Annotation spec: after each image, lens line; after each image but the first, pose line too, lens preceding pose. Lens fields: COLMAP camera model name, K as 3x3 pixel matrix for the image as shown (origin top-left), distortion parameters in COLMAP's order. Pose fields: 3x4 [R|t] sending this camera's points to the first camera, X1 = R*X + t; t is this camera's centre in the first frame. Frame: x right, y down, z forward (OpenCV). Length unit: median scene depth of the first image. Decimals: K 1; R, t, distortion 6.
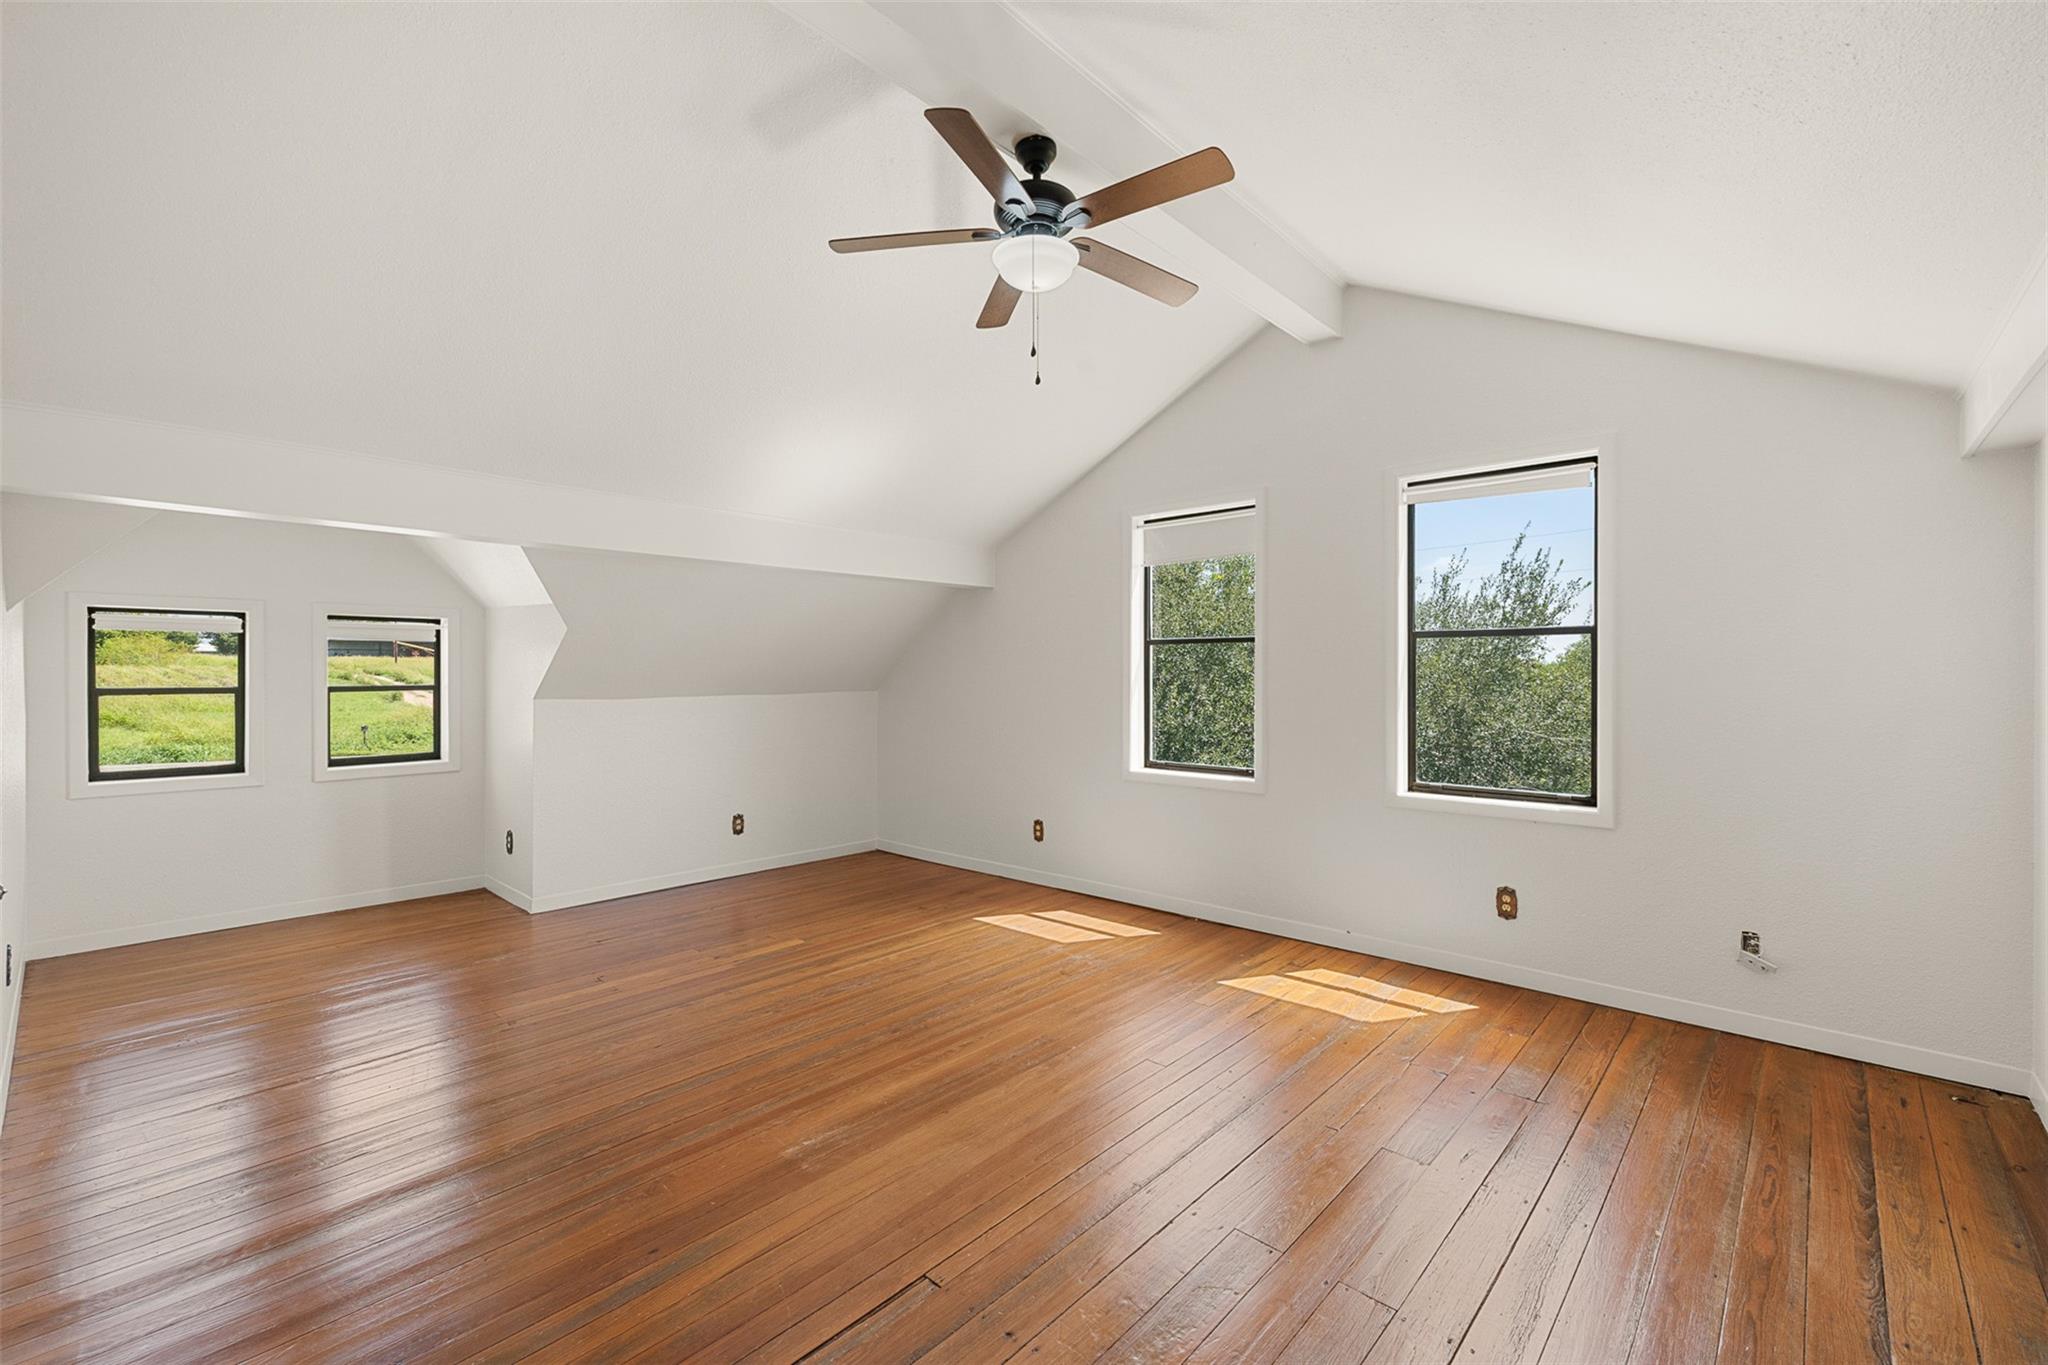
lens RADIAL K [[868.1, 0, 1023.4], [0, 868.1, 675.6], [0, 0, 1]] dist [0.000874, 0.000205]
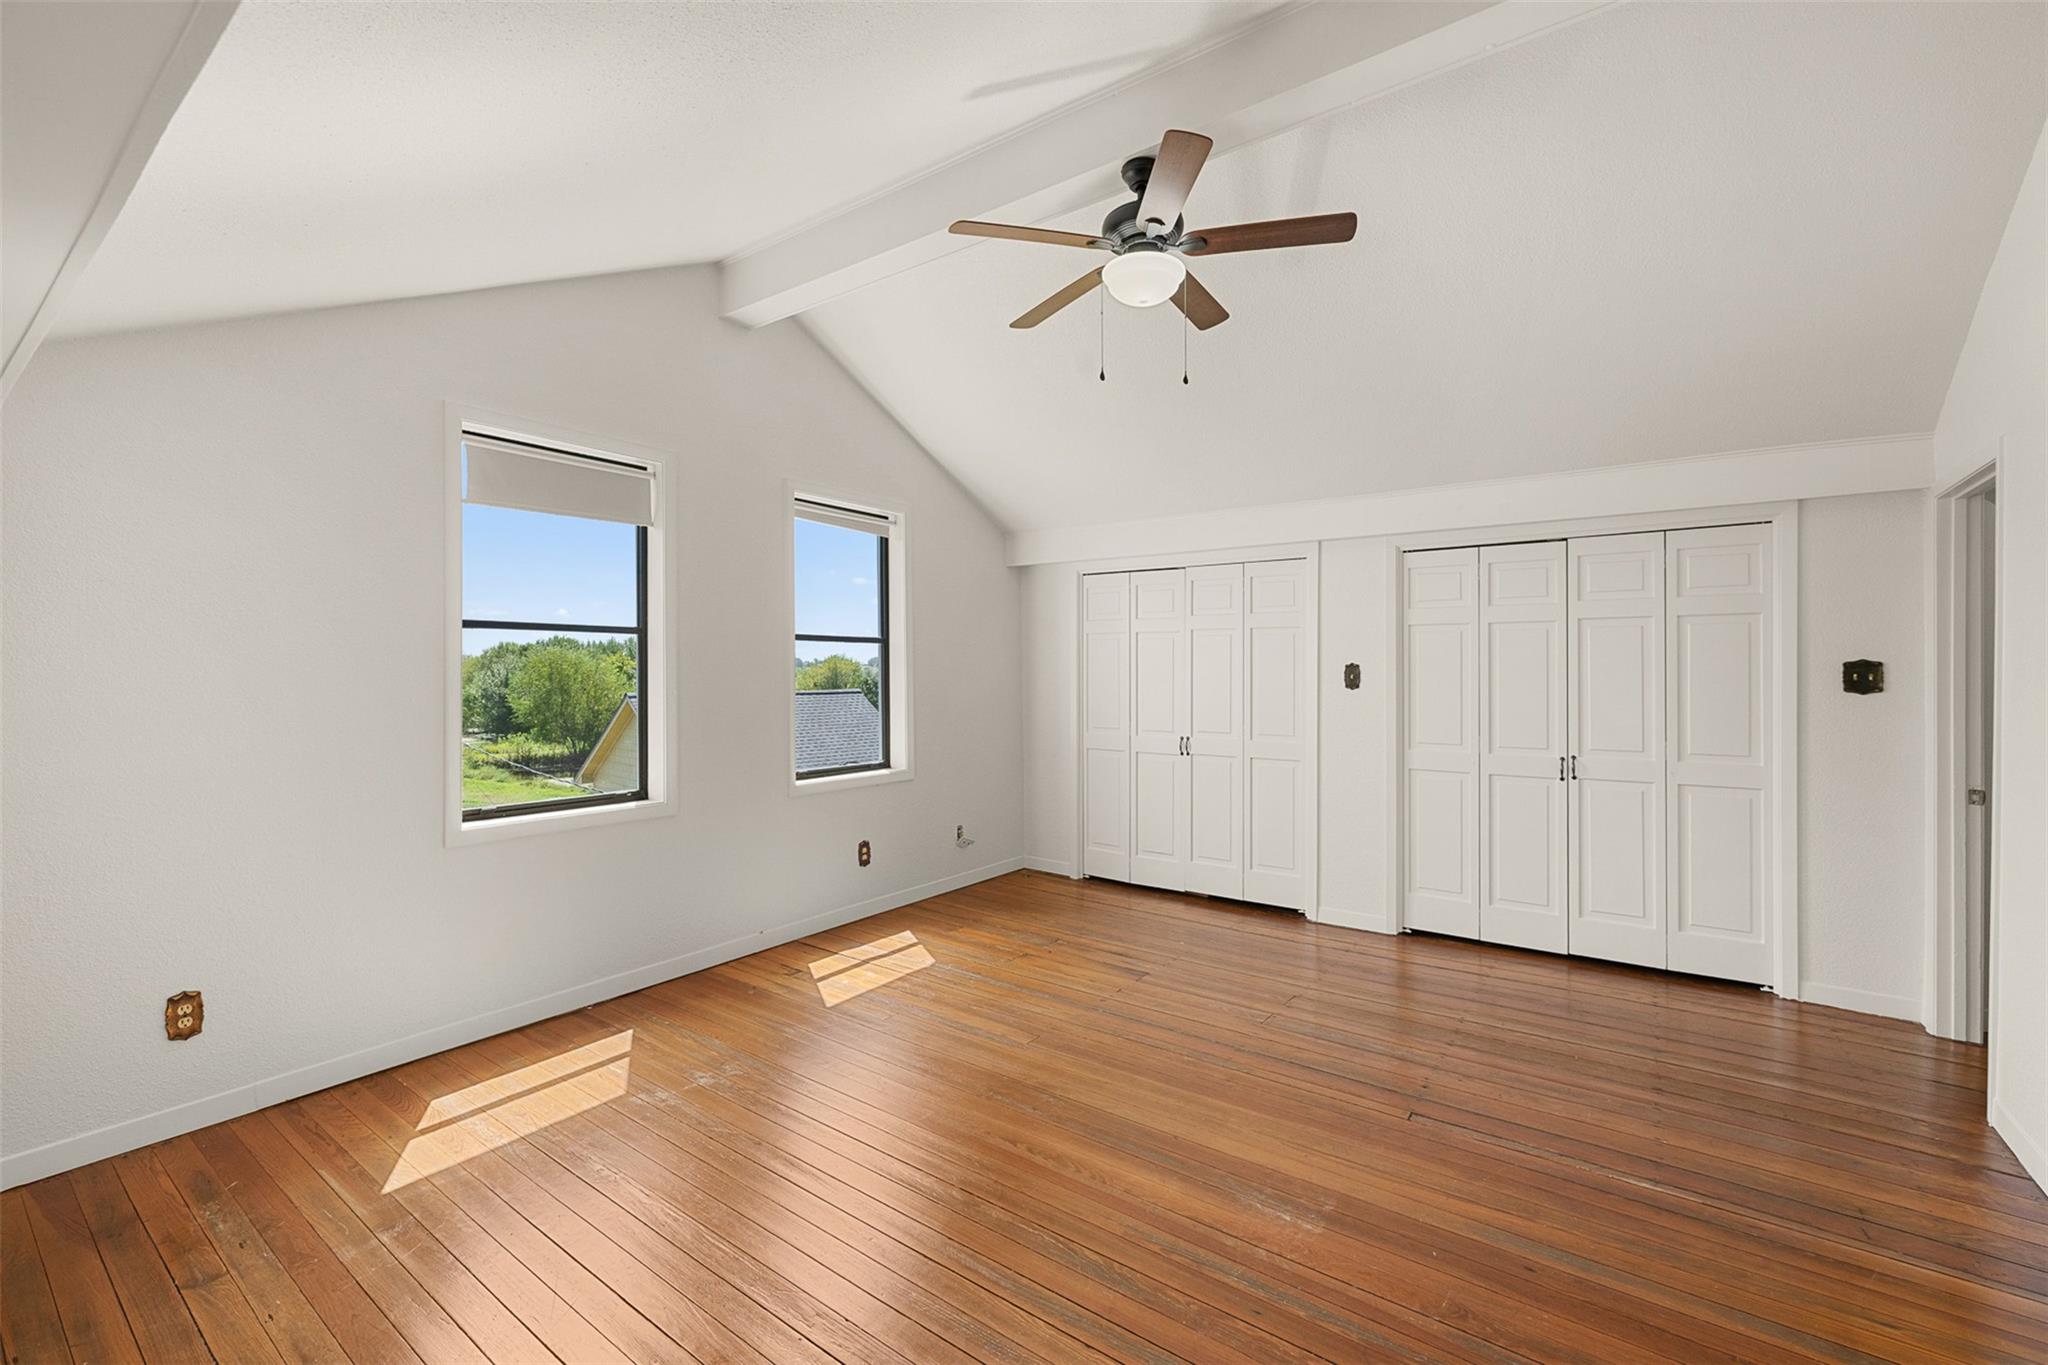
lens RADIAL K [[868.1, 0, 1020.1], [0, 868.1, 678.6], [0, 0, 1]] dist [0.000874, 0.000205]
pose [[-0.117857, -0.005567, 0.993015, -0.723445], [0.001938, 0.999981, 0.005837, 0.000650], [-0.993029, 0.002612, -0.117844, 0.922894]]
